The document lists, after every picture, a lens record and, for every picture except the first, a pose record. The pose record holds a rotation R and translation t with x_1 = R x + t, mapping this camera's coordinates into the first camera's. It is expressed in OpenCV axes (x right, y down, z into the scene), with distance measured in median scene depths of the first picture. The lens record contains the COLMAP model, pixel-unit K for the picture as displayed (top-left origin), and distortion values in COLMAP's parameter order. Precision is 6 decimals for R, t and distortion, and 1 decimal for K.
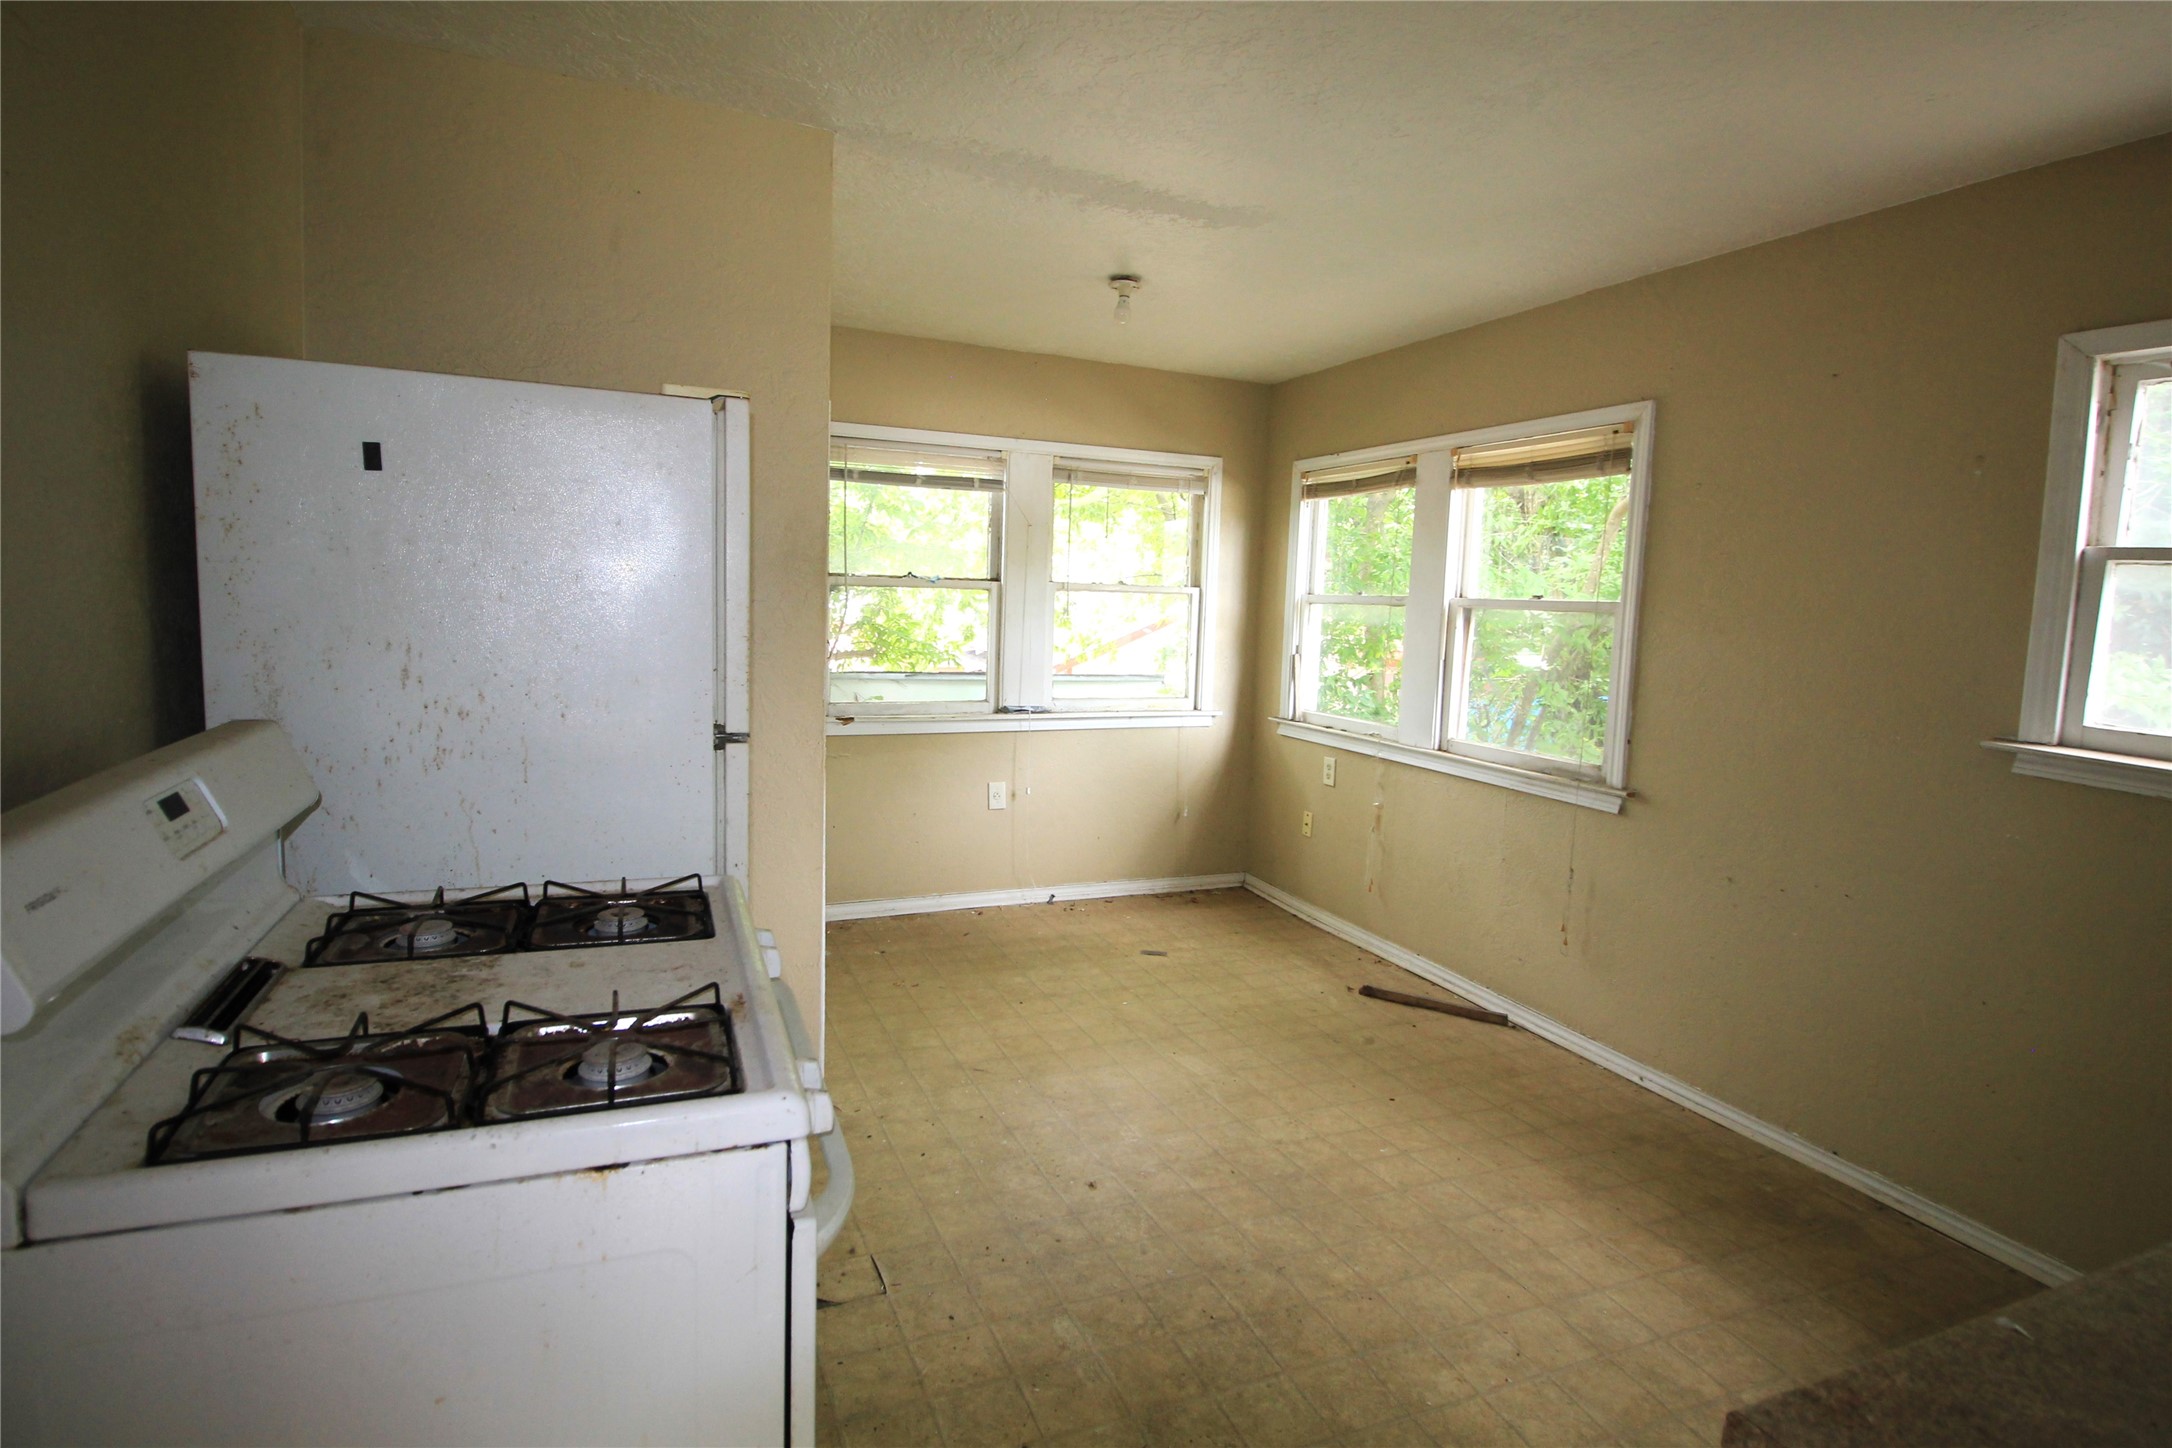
lens RADIAL K [[1091.4, 0, 1078.7], [0, 1091.4, 724.0], [0, 0, 1]] dist [-0.002954, -0.000876]
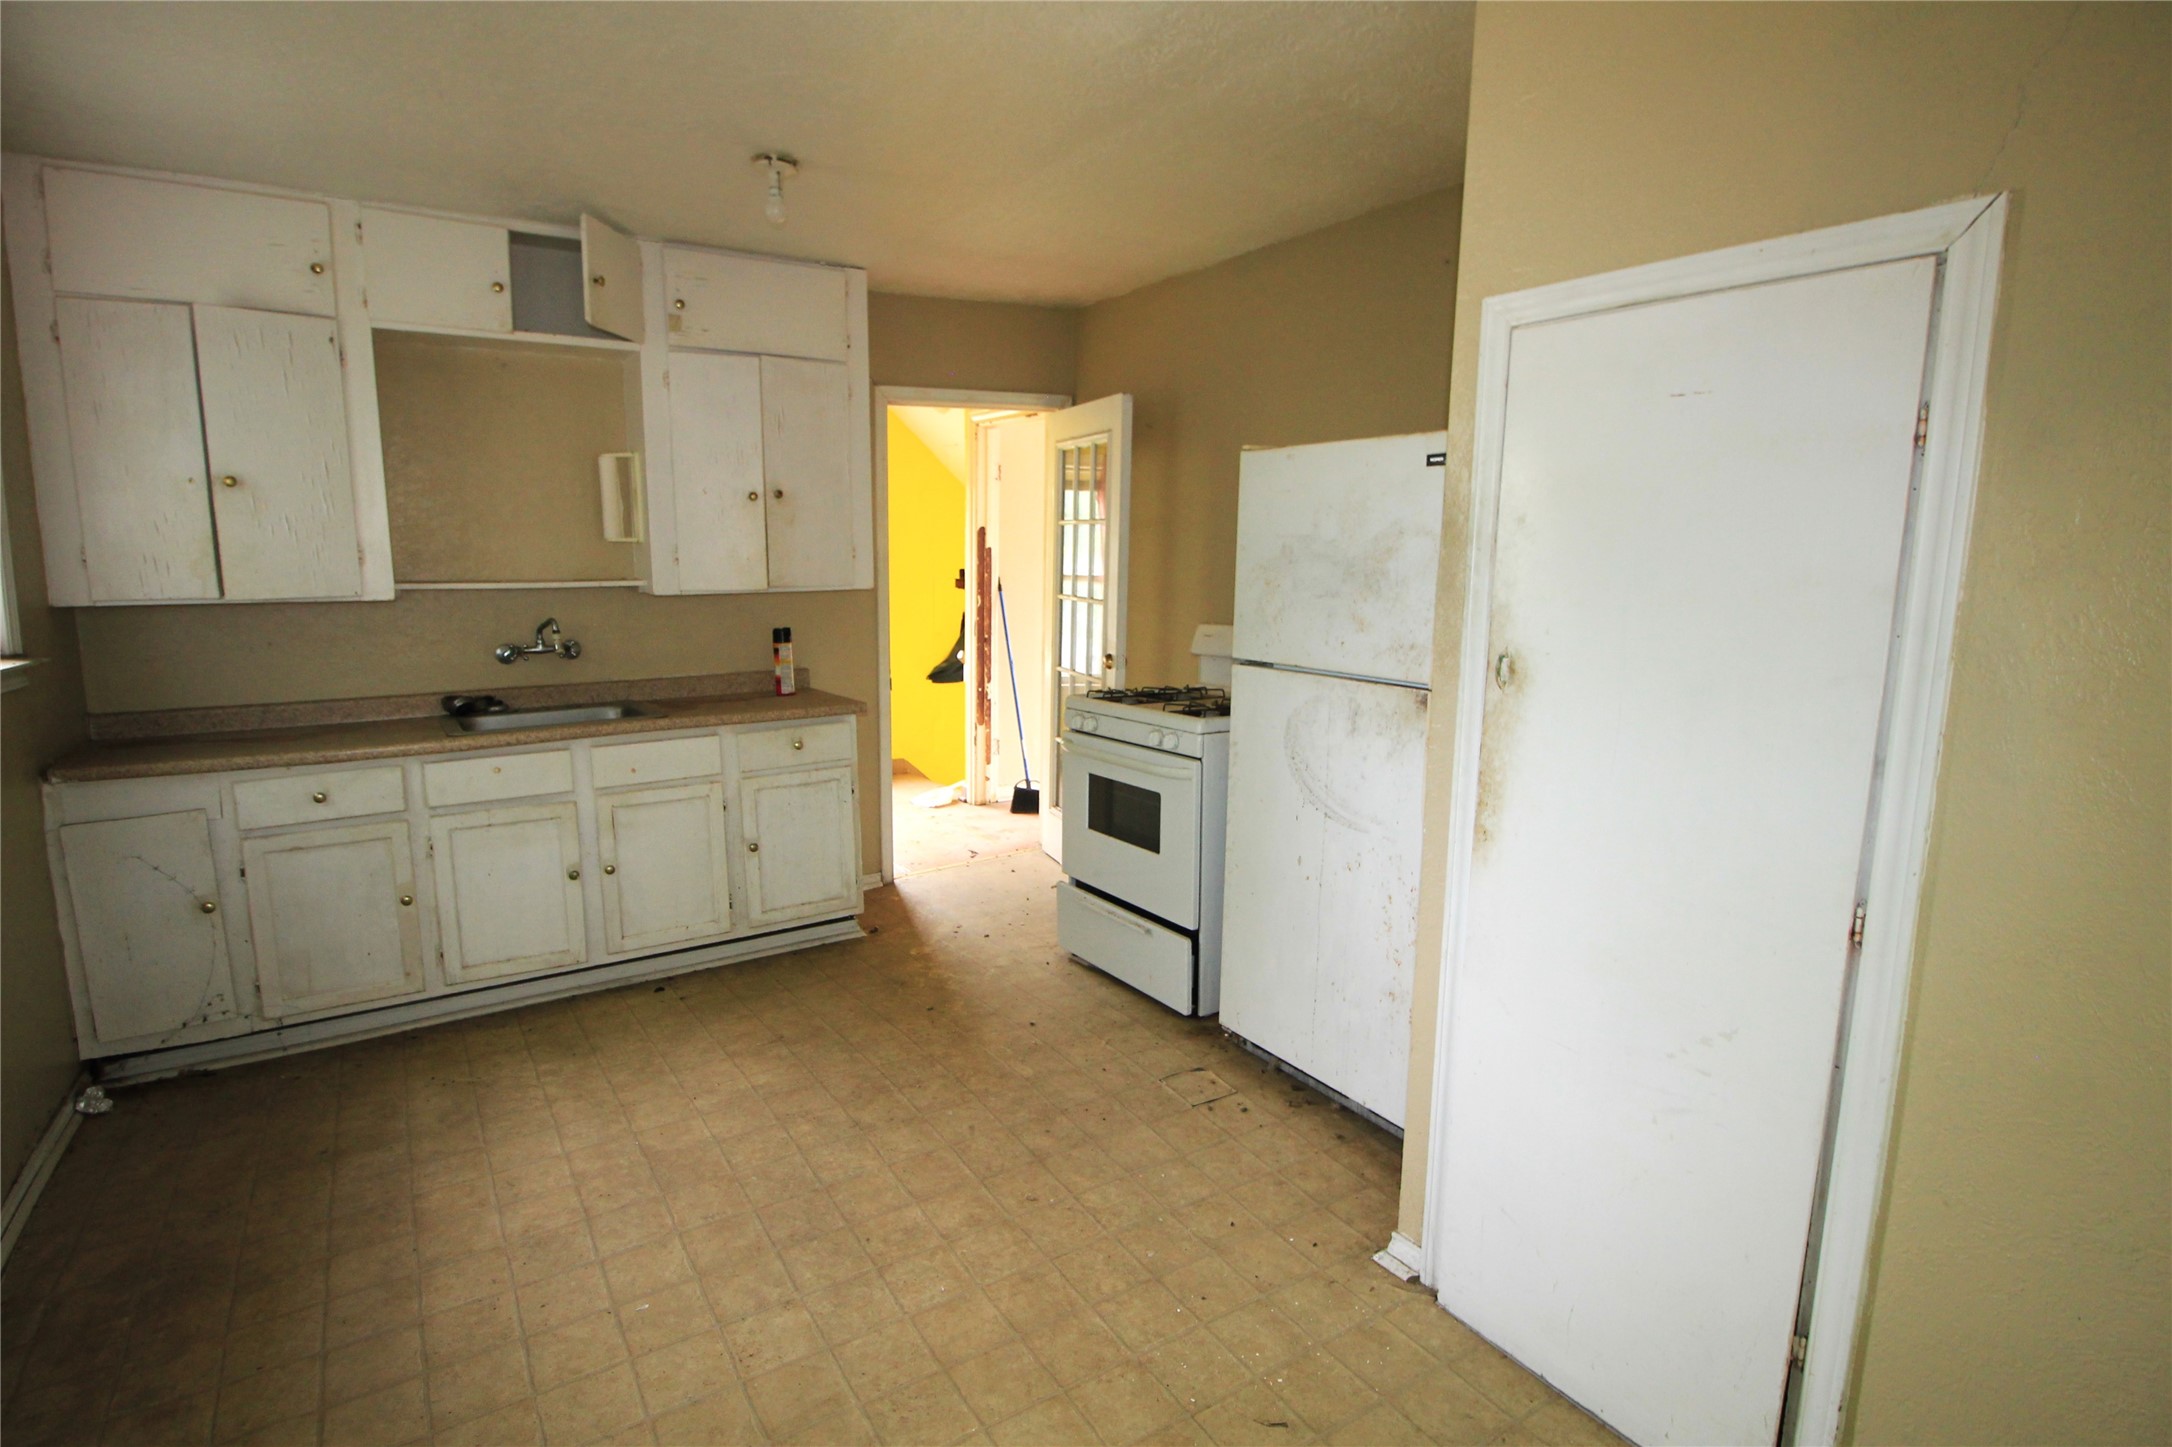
lens RADIAL K [[1091.4, 0, 1087.0], [0, 1091.4, 719.1], [0, 0, 1]] dist [-0.002954, -0.000876]
pose [[-0.982258, -0.024877, -0.185877, 0.084671], [-0.072160, 0.964987, 0.252178, -0.119255], [0.173095, 0.261116, -0.949661, 1.029150]]
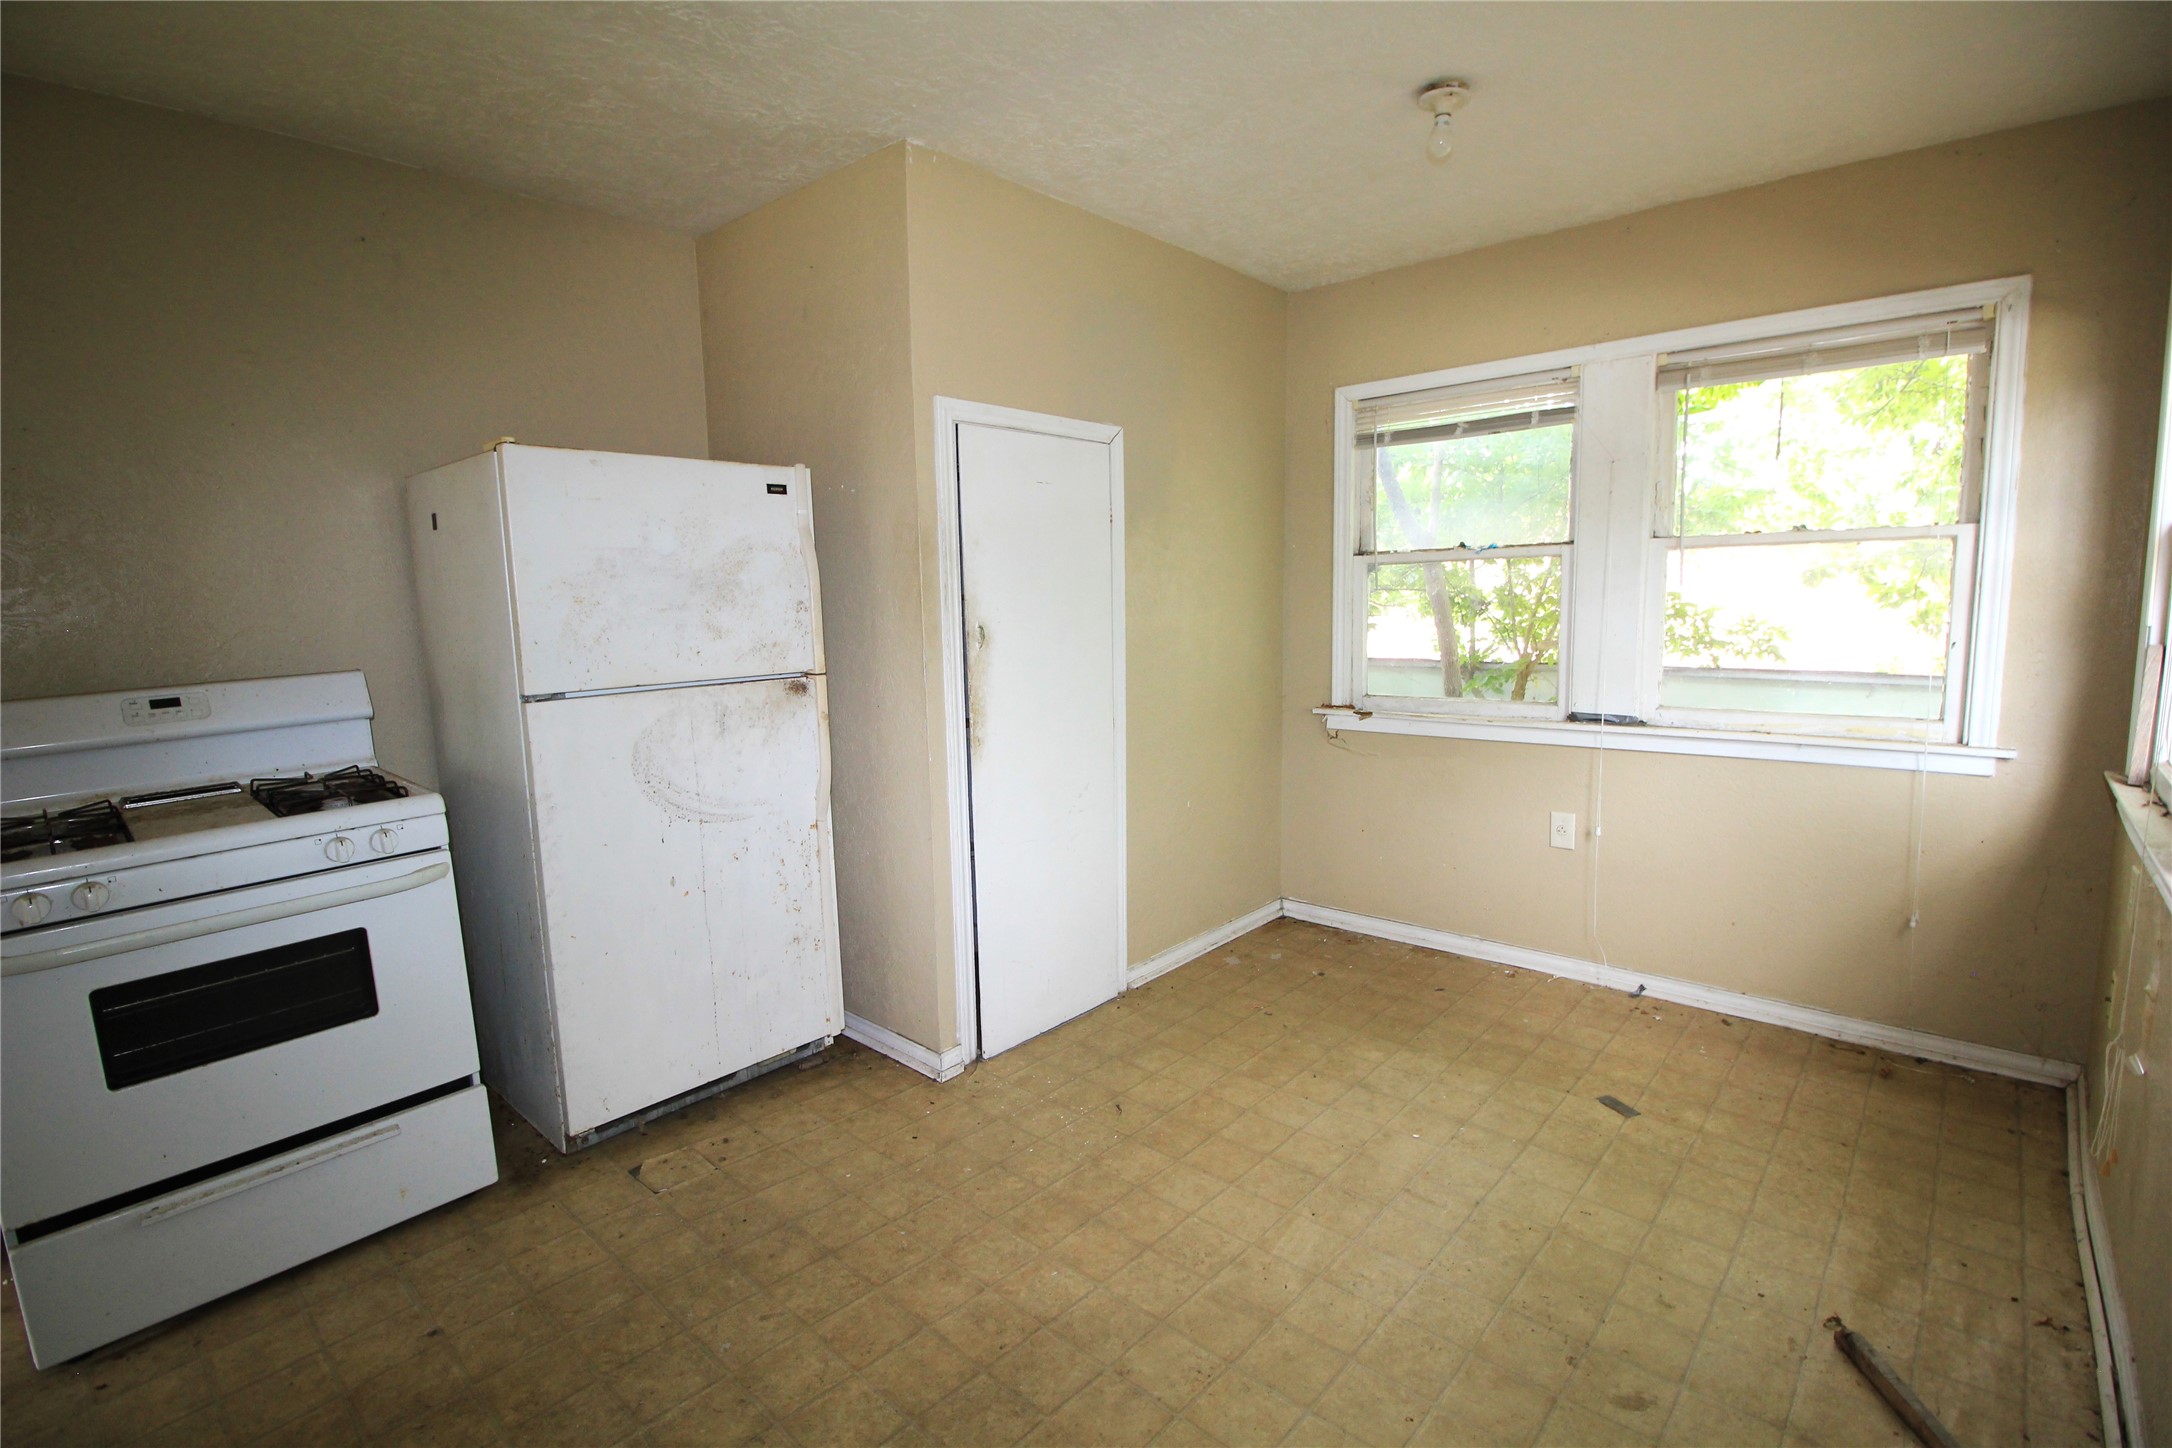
lens RADIAL K [[999.0, 0, 1089.4], [0, 999.0, 719.4], [0, 0, 1]] dist [-0.012500, -0.001890]
pose [[0.427129, 0.072382, -0.901289, 0.438984], [-0.064137, 0.996705, 0.049650, -0.026025], [0.901913, 0.036600, 0.430364, 0.449195]]
